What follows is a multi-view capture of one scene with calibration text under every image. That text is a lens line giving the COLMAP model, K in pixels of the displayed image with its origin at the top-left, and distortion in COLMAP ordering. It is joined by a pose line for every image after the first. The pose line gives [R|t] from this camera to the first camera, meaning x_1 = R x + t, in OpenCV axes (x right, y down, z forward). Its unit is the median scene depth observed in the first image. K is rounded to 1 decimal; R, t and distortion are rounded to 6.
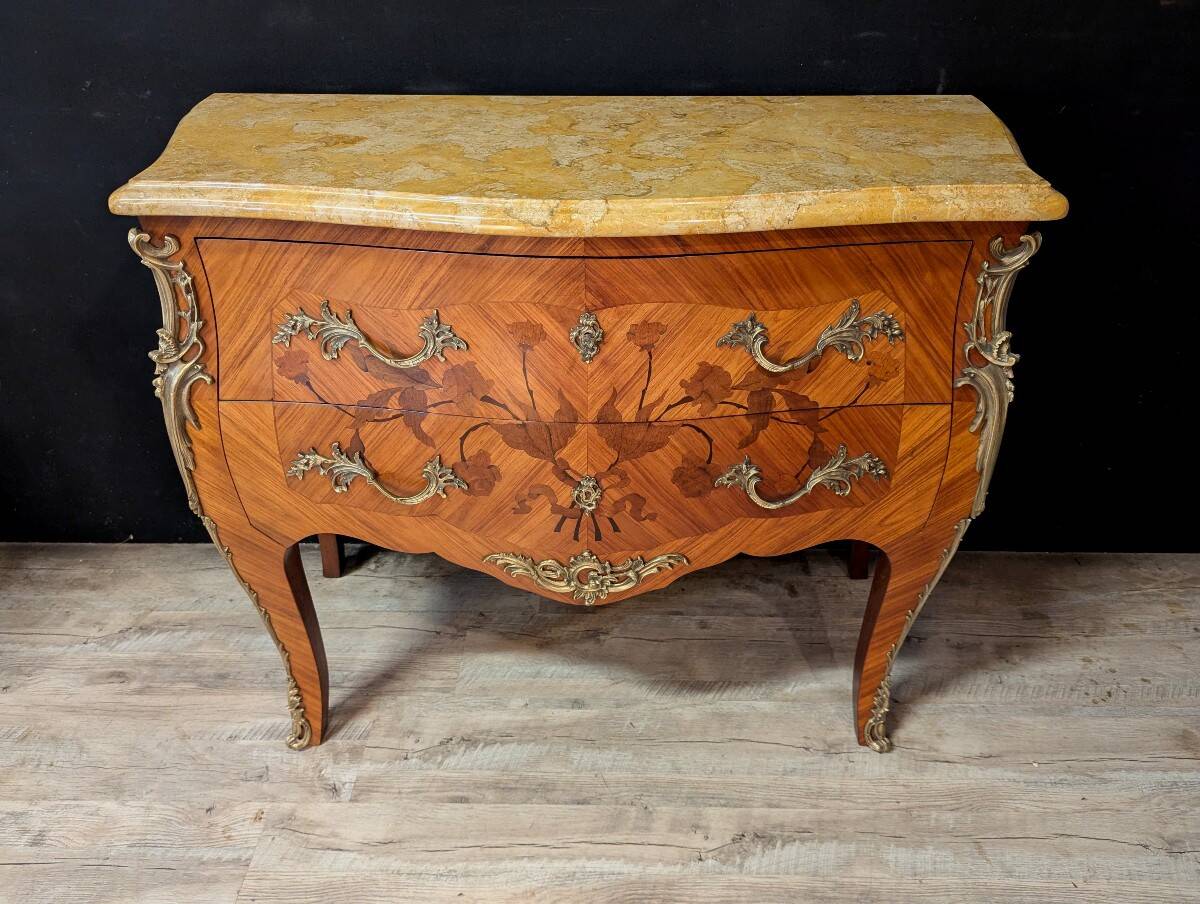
lens RADIAL K [[877.8, 0, 601.9], [0, 877.8, 442.8], [0, 0, 1]] dist [0.036947, -0.038630]
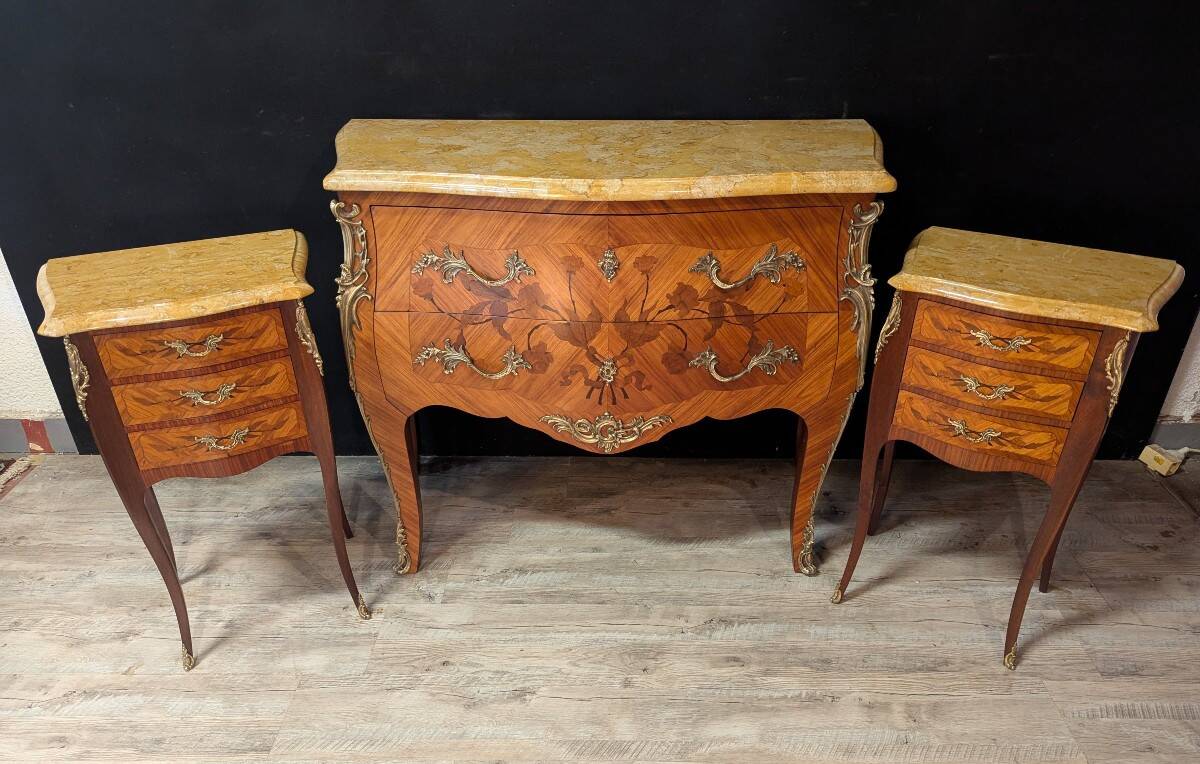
lens RADIAL K [[874.1, 0, 601.9], [0, 874.1, 440.6], [0, 0, 1]] dist [0.047589, -0.033621]
pose [[0.999995, -0.002090, 0.002564, -0.025089], [0.002167, 0.999538, -0.030327, 0.184547], [-0.002499, 0.030332, 0.999537, -0.448952]]
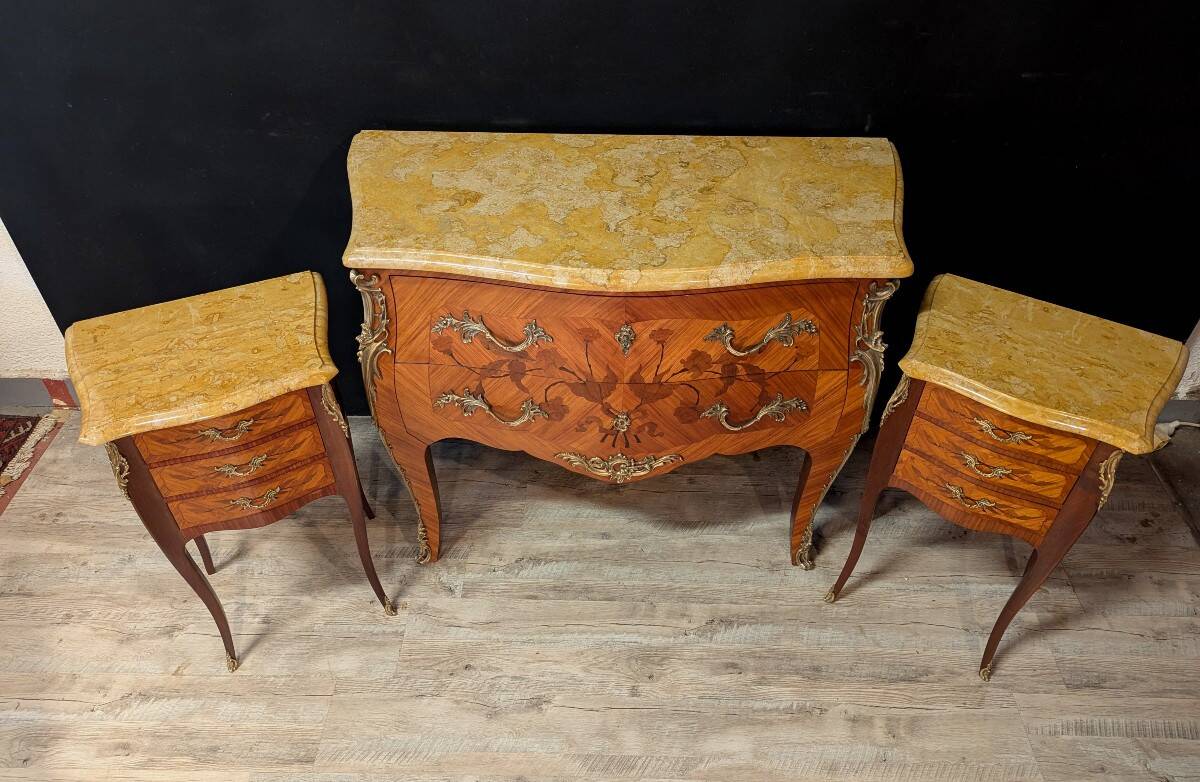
lens RADIAL K [[876.2, 0, 601.0], [0, 876.2, 382.4], [0, 0, 1]] dist [0.050316, -0.036894]
pose [[0.999940, 0.009760, 0.004965, -0.051260], [-0.010410, 0.987914, 0.154655, -0.211580], [-0.003396, -0.154698, 0.987956, -0.474716]]
